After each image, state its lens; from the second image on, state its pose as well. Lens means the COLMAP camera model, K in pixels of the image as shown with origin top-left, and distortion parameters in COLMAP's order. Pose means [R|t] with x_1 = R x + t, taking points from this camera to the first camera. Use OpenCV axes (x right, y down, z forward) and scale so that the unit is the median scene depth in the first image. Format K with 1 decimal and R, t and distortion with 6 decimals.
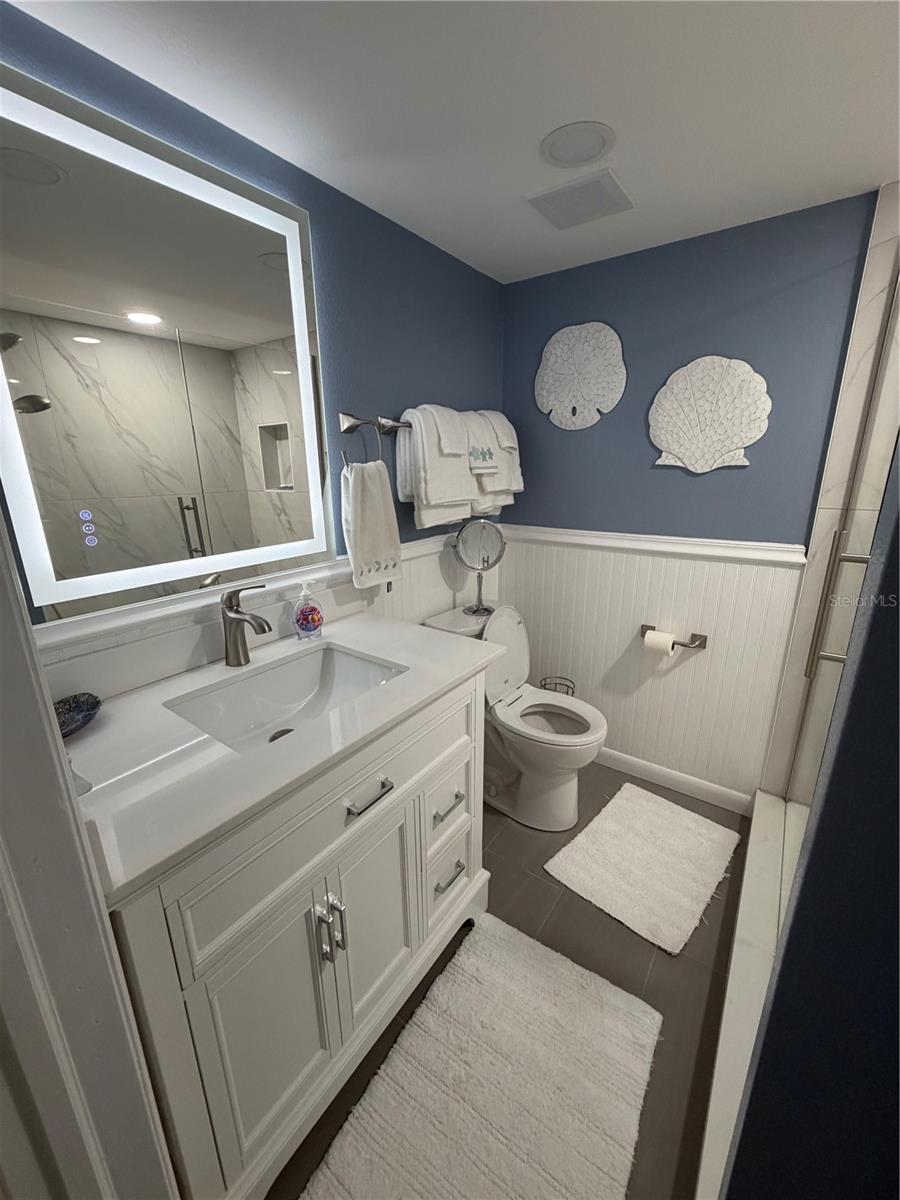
lens RADIAL K [[479.3, 0, 451.0], [0, 479.3, 597.0], [0, 0, 1]] dist [0.000322, 0.000548]
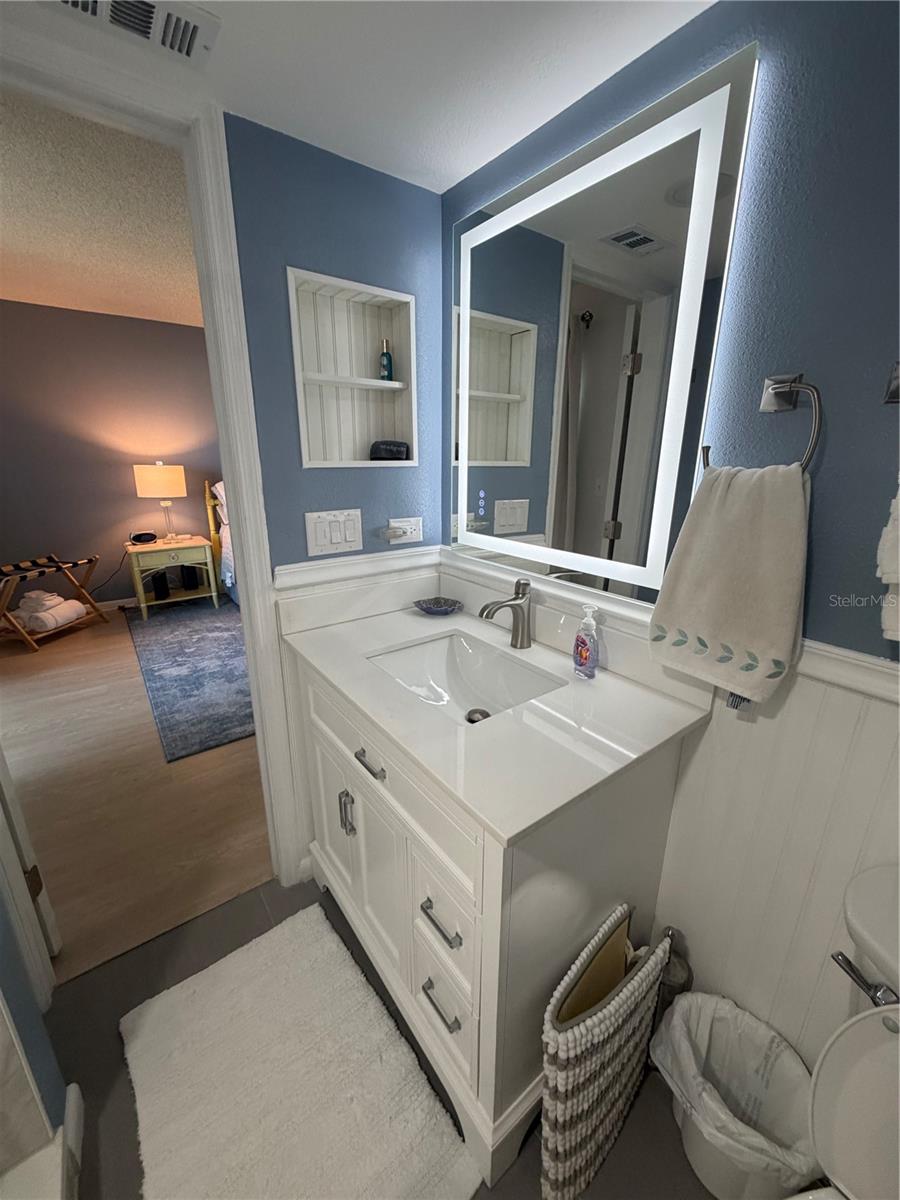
lens RADIAL K [[479.3, 0, 451.0], [0, 479.3, 597.0], [0, 0, 1]] dist [0.000322, 0.000548]
pose [[-0.292790, 0.283163, -0.913287, 0.265524], [-0.259055, 0.895930, 0.360832, -0.146839], [0.920415, 0.342240, -0.188965, 0.483217]]
